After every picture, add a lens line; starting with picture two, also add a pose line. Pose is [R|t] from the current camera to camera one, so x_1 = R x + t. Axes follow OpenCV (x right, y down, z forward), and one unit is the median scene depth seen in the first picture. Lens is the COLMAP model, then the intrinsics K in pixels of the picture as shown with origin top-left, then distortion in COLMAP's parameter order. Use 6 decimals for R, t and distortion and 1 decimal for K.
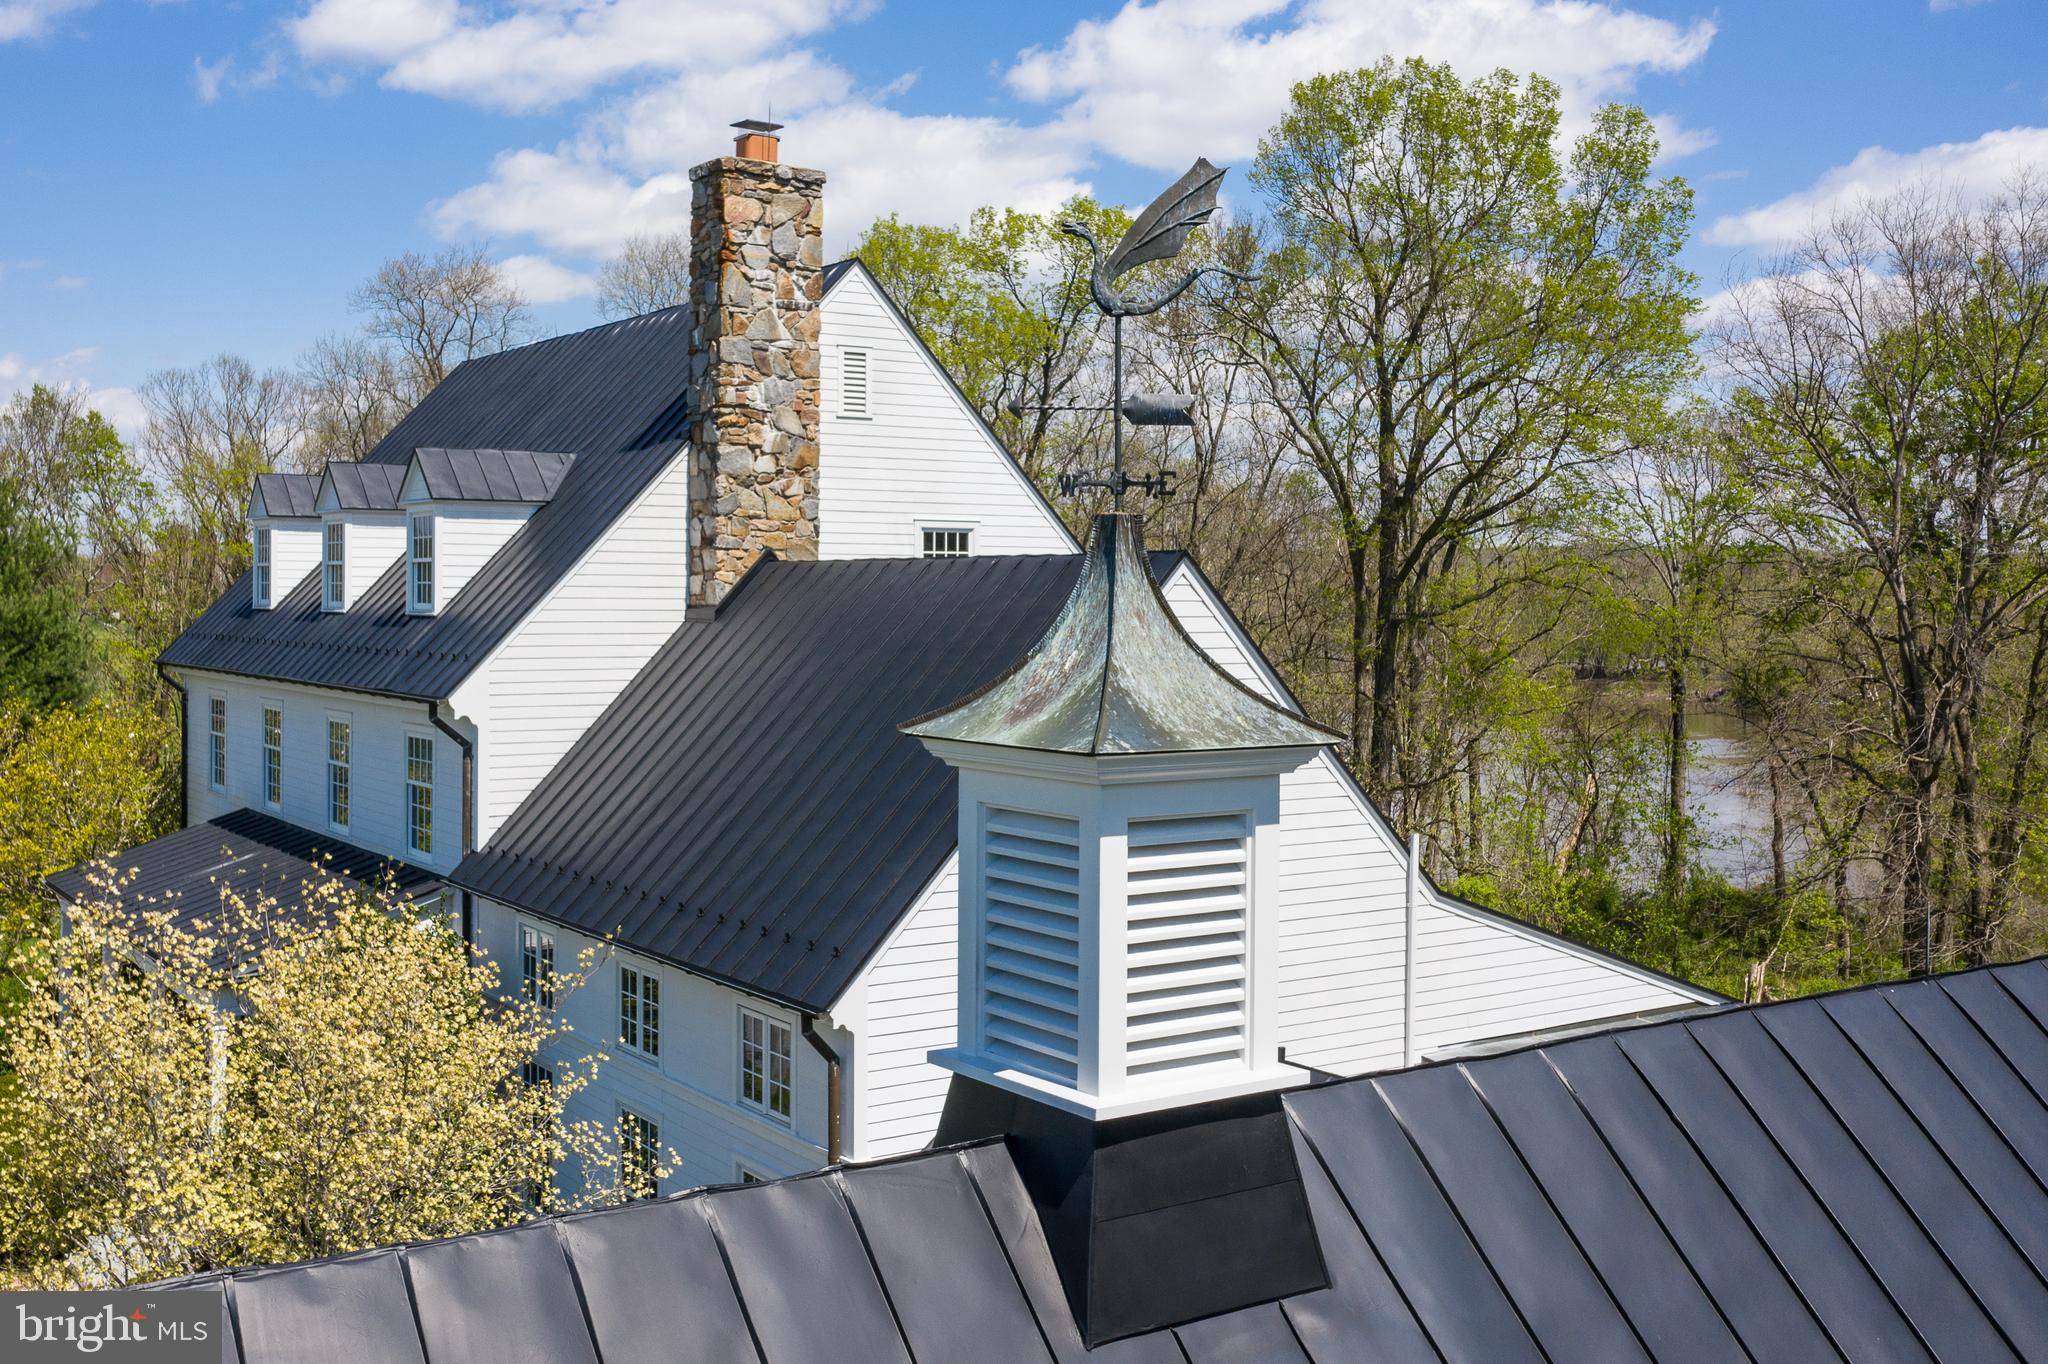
lens RADIAL K [[2040.4, 0, 1018.1], [0, 2040.4, 683.4], [0, 0, 1]] dist [0.063843, 0.000000]
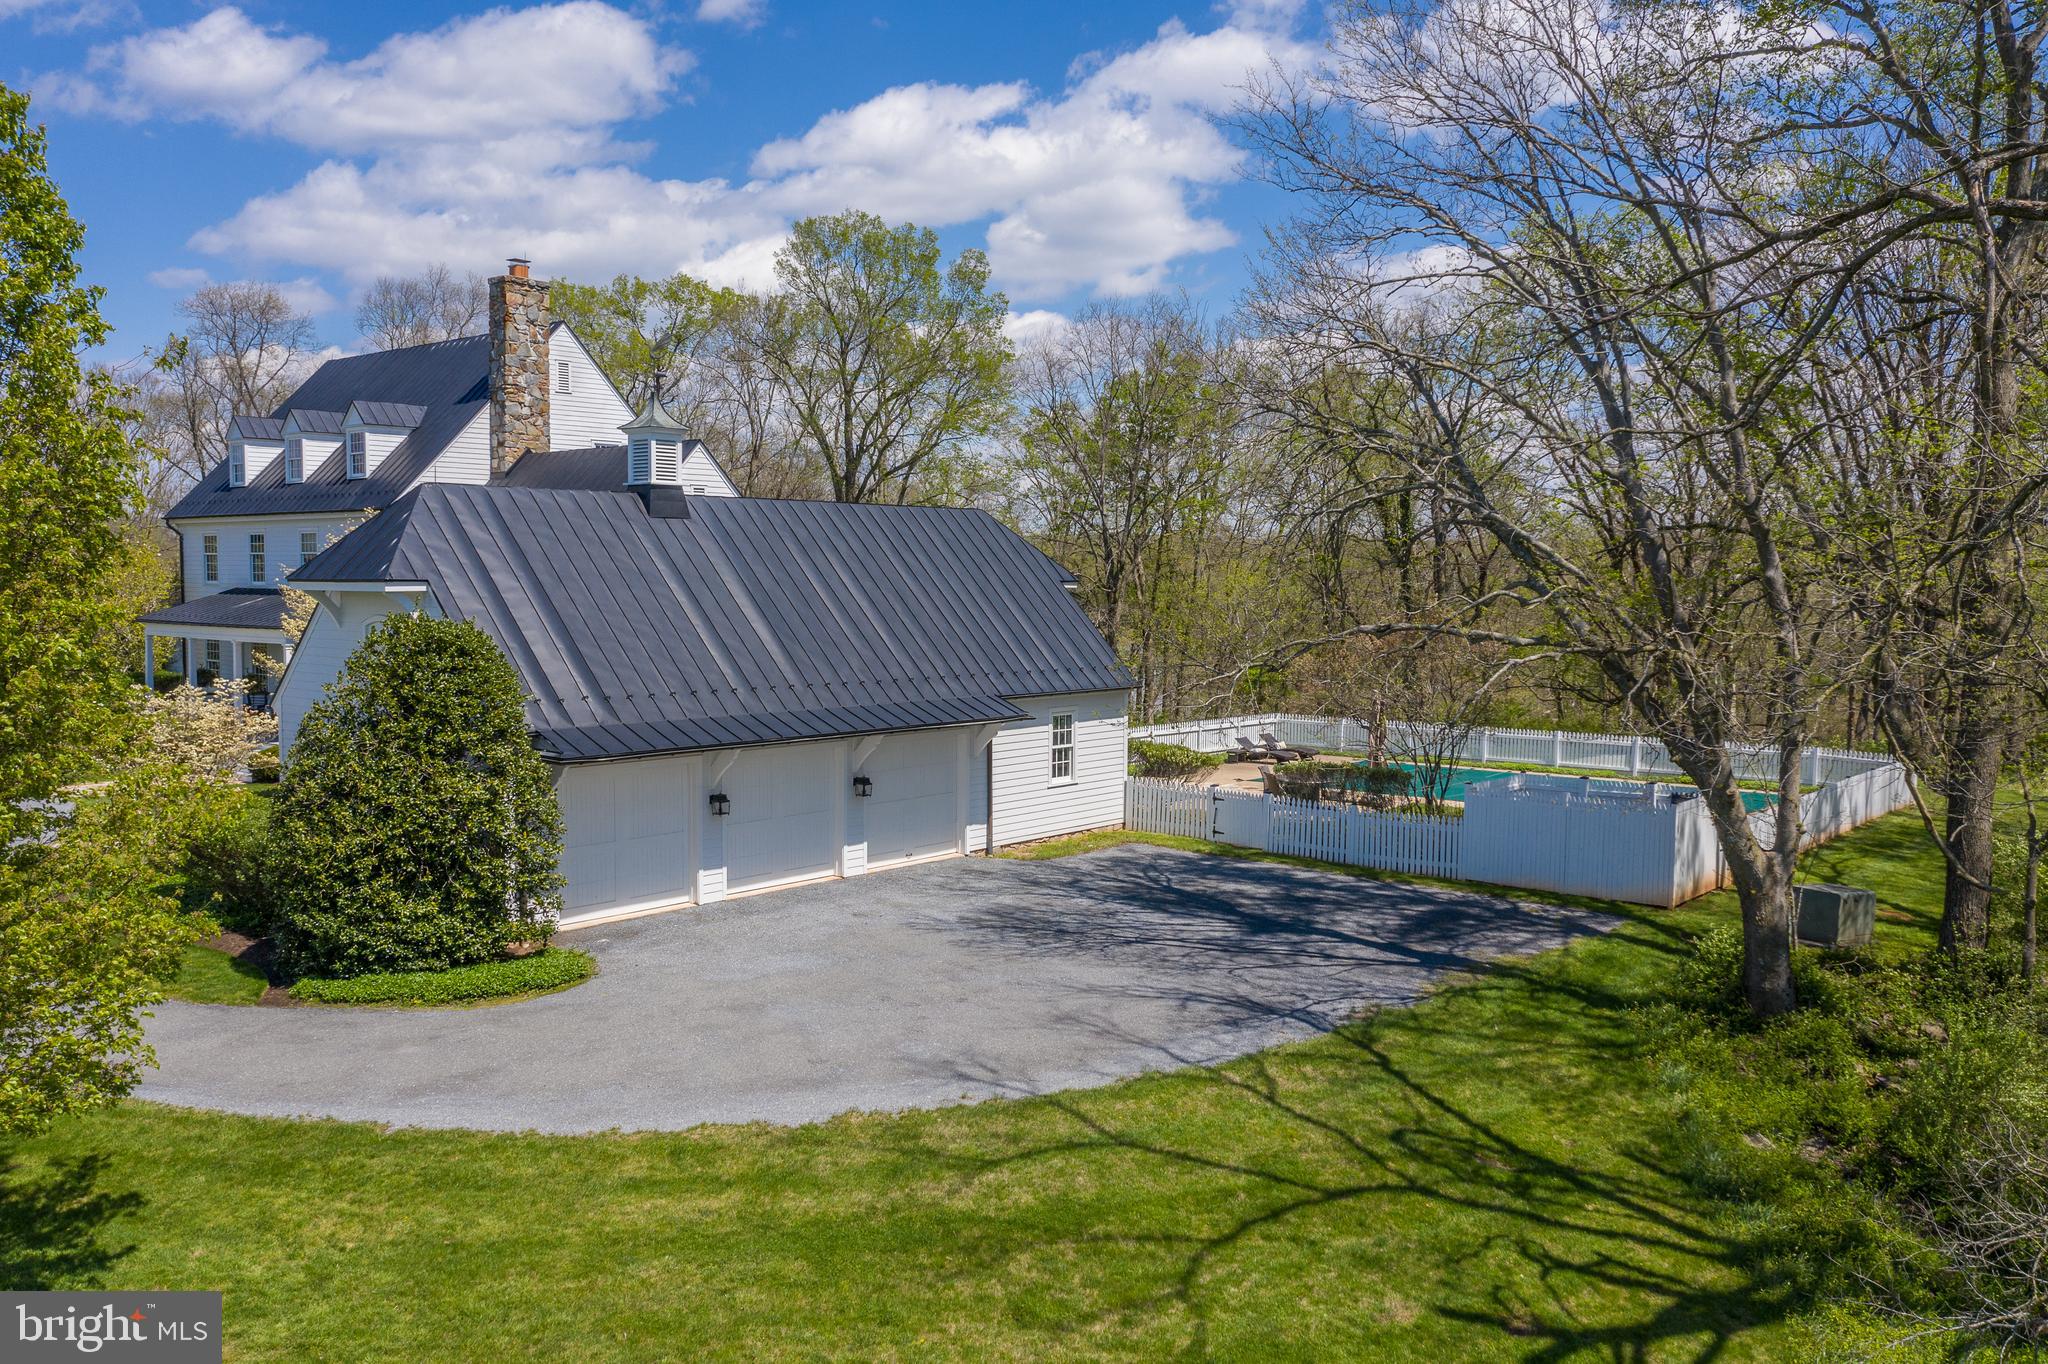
lens RADIAL K [[1625.6, 0, 1038.4], [0, 1625.6, 742.9], [0, 0, 1]] dist [-0.003031, 0.018513]
pose [[0.972160, -0.014139, 0.233890, 0.003266], [-0.000162, 0.998137, 0.061016, 0.149462], [-0.234317, -0.059355, 0.970347, -0.903688]]
